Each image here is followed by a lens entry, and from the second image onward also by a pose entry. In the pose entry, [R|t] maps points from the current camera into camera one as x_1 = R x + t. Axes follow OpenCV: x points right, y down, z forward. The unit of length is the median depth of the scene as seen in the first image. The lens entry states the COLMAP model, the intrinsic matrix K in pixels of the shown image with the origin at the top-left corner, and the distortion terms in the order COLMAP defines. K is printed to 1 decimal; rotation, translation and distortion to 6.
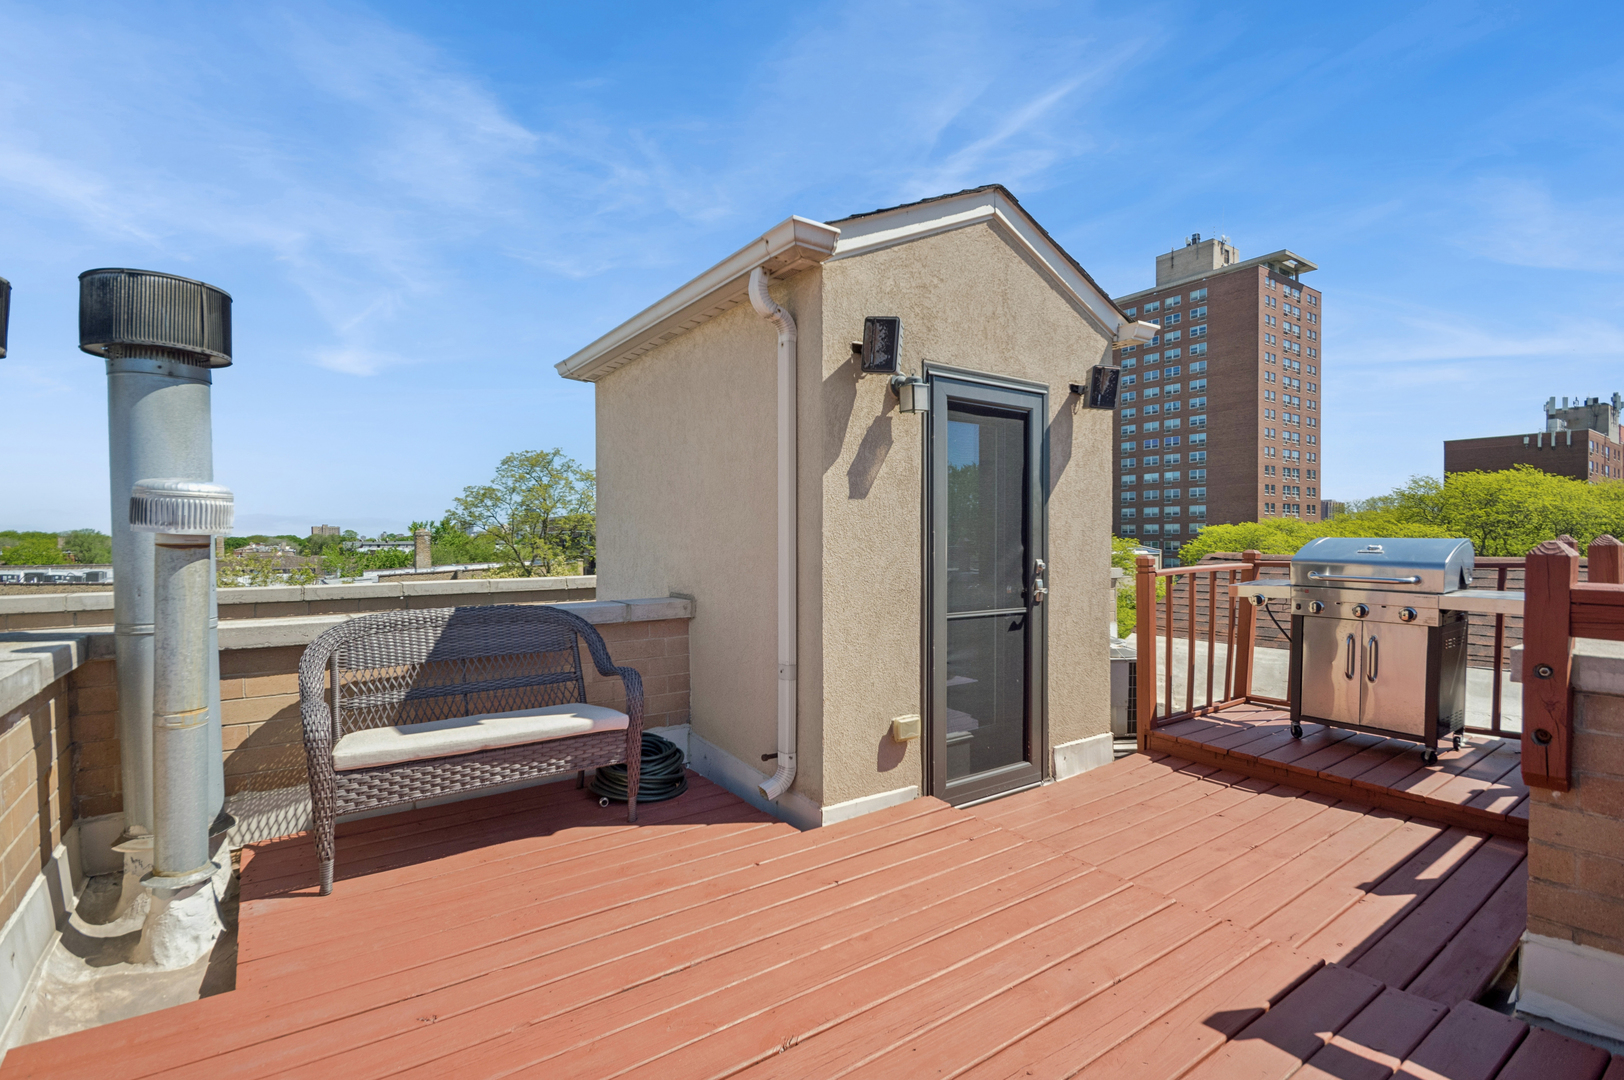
lens RADIAL K [[730.5, 0, 803.0], [0, 730.5, 544.3], [0, 0, 1]] dist [0.011645, -0.017851]
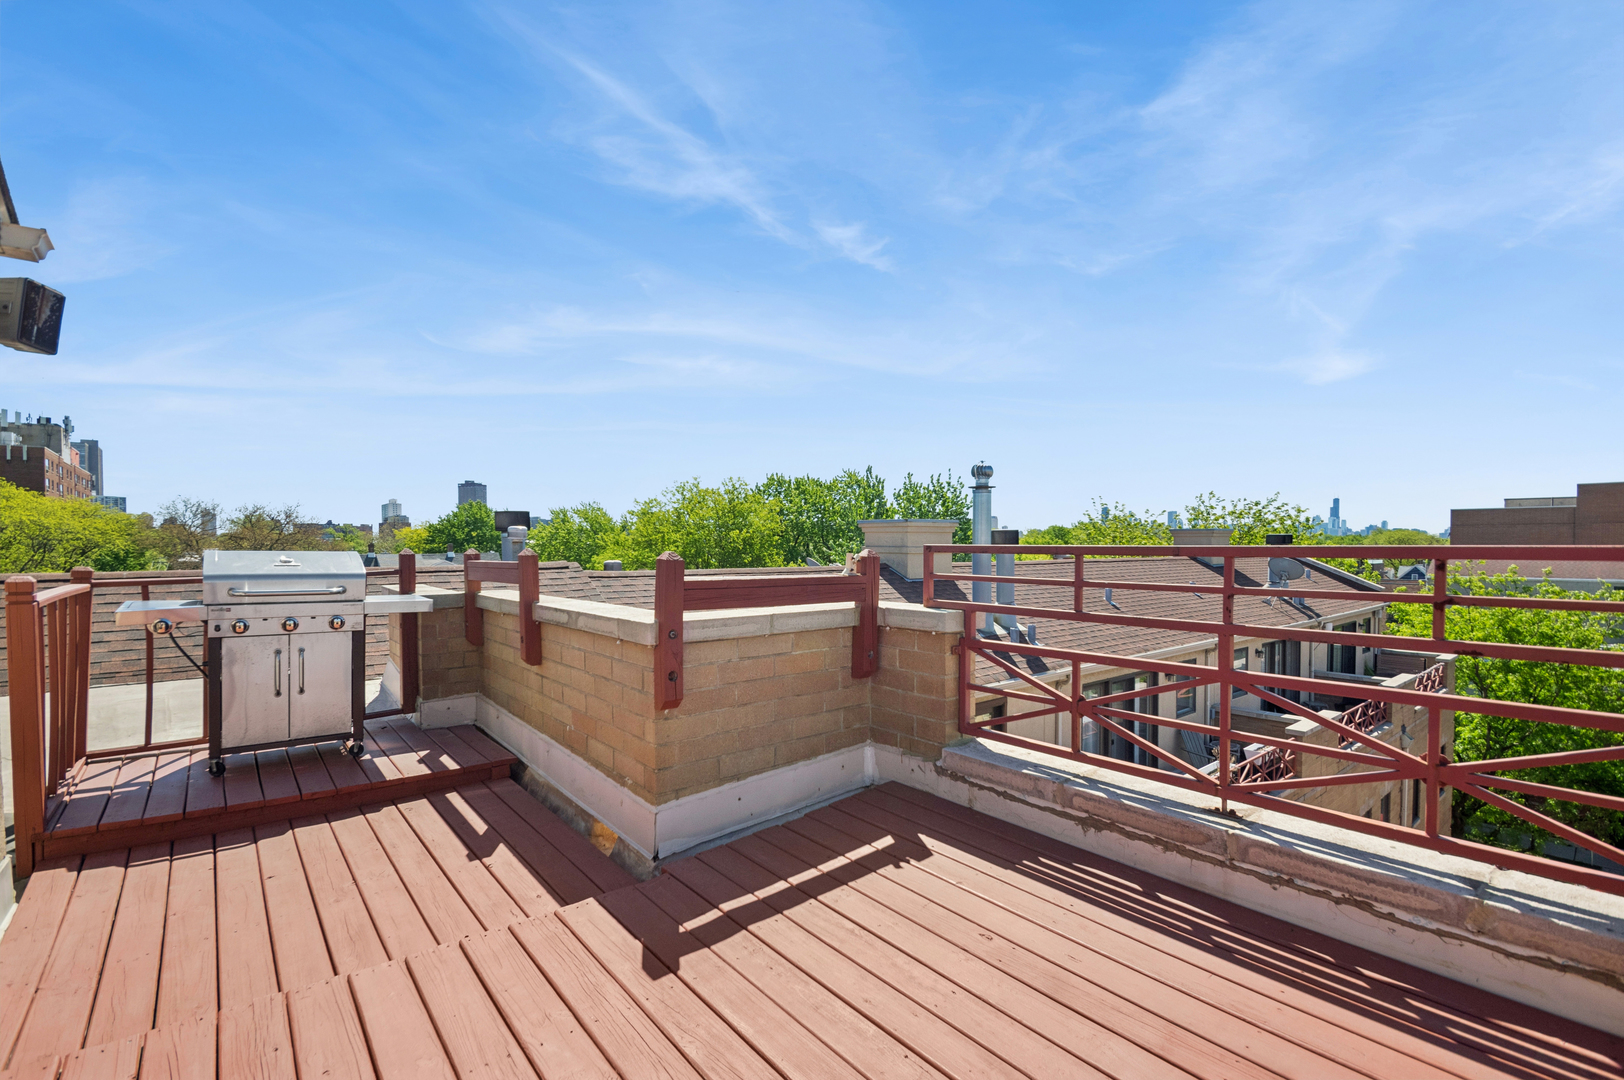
lens RADIAL K [[713.0, 0, 805.9], [0, 713.0, 550.6], [0, 0, 1]] dist [-0.000126, -0.000626]
pose [[-0.054665, 0.002034, 0.998503, -0.251478], [0.009914, 0.999950, -0.001494, -0.000897], [-0.998456, 0.009818, -0.054682, 0.364607]]
